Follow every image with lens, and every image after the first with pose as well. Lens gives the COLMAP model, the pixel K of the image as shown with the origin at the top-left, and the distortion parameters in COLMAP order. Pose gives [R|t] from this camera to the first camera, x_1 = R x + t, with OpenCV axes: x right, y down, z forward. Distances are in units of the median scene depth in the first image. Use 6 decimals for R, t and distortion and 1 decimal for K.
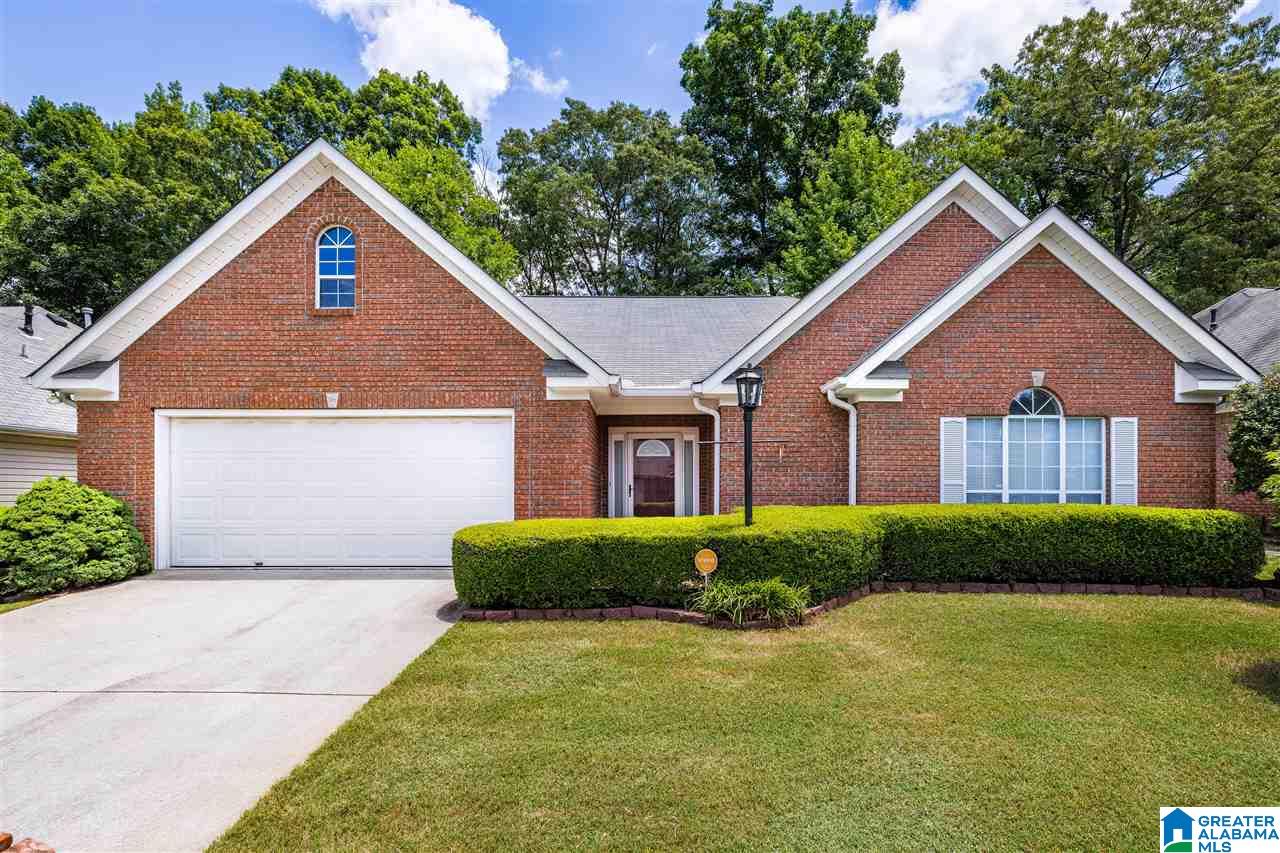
lens RADIAL K [[573.1, 0, 641.3], [0, 573.1, 472.8], [0, 0, 1]] dist [-0.000082, -0.000107]
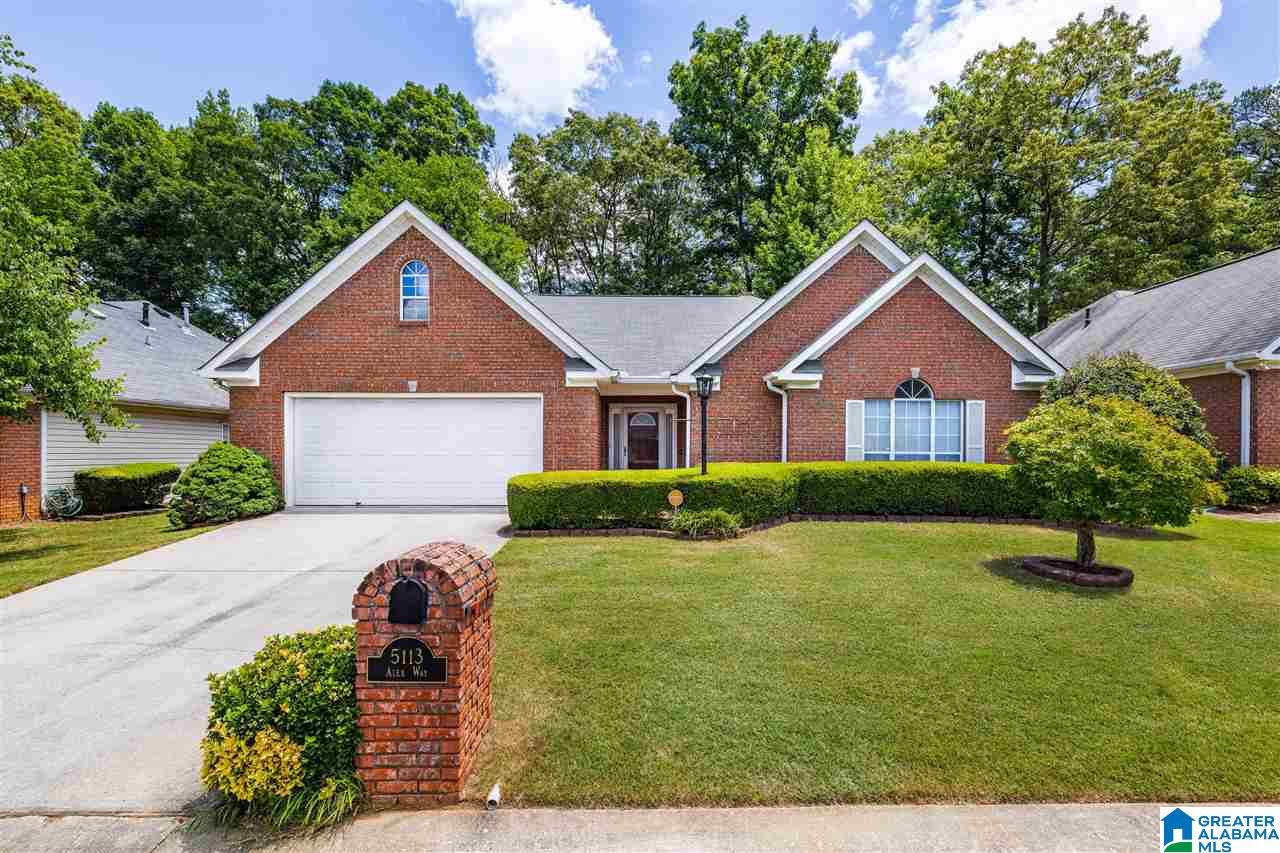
lens RADIAL K [[535.6, 0, 637.0], [0, 535.6, 429.5], [0, 0, 1]] dist [0.000907, -0.000099]
pose [[0.999978, 0.002844, 0.005914, 0.000815], [-0.002785, 0.999946, -0.010026, -0.009638], [-0.005942, 0.010009, 0.999932, -0.308414]]
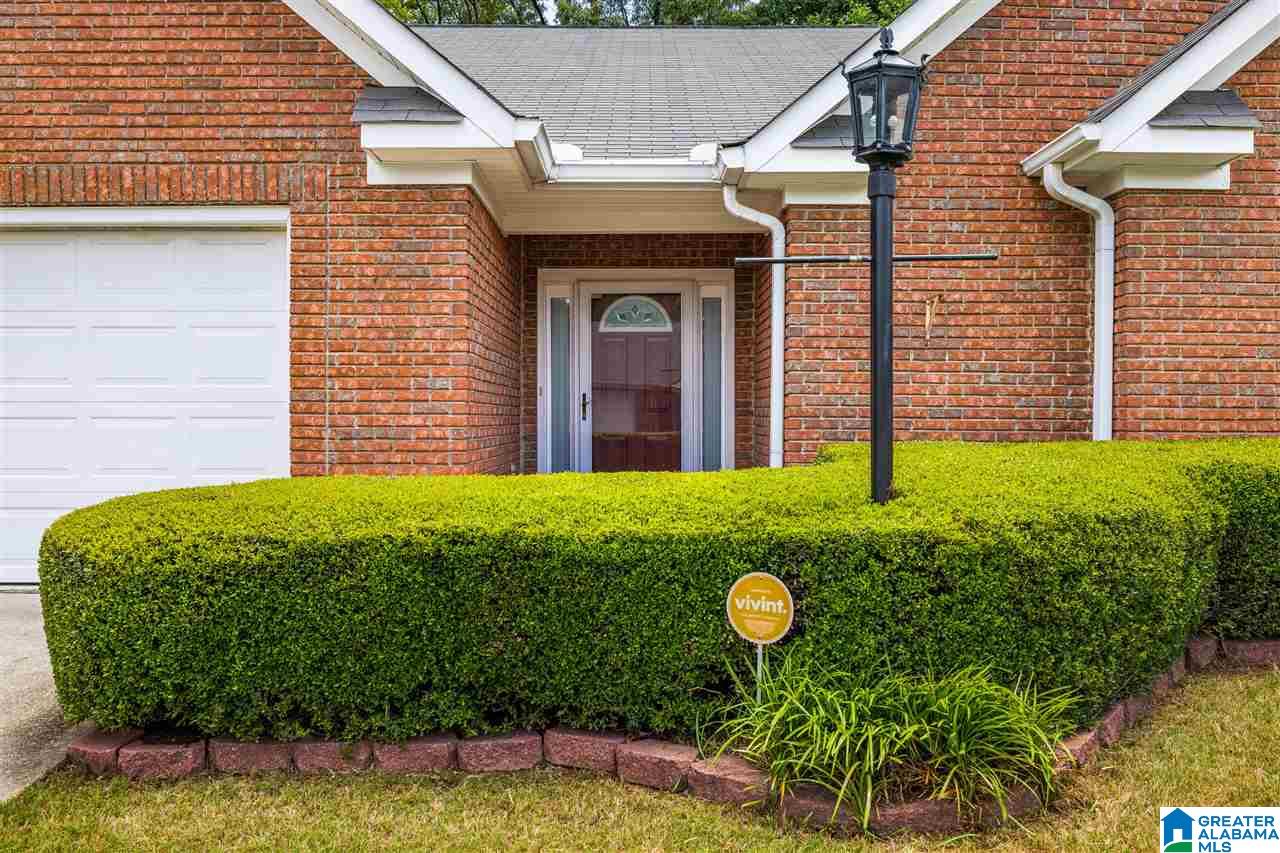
lens RADIAL K [[924.8, 0, 638.3], [0, 924.8, 408.6], [0, 0, 1]] dist [-0.003652, -0.001343]
pose [[0.999998, 0.001474, 0.001519, 0.029003], [-0.001514, 0.999632, 0.027083, 0.015730], [-0.001479, -0.027086, 0.999632, 0.328058]]
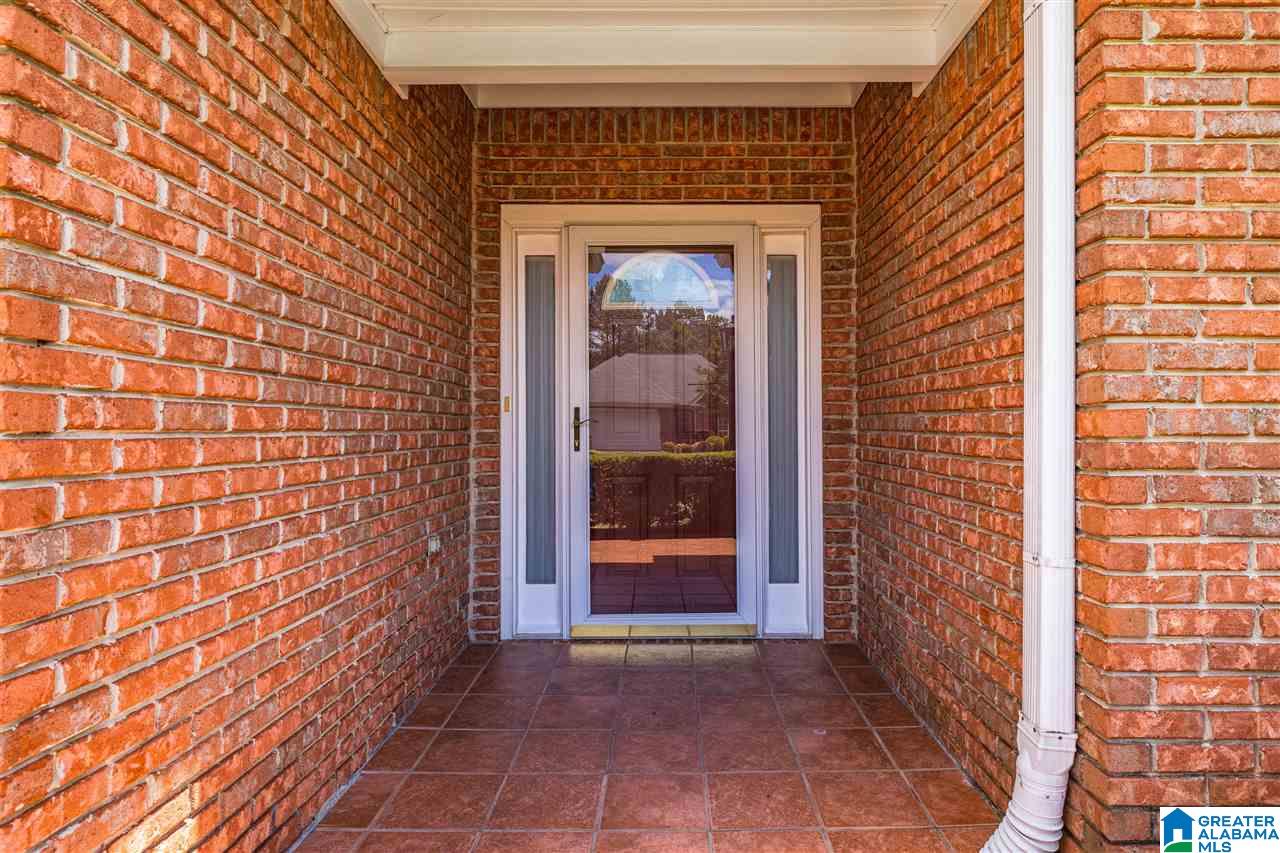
lens RADIAL K [[692.8, 0, 644.9], [0, 692.8, 423.6], [0, 0, 1]] dist [-0.000582, 0.000102]
pose [[0.999774, -0.000781, -0.021235, 0.026796], [0.001401, 0.999572, 0.029210, 0.023465], [0.021203, -0.029234, 0.999348, 0.840856]]
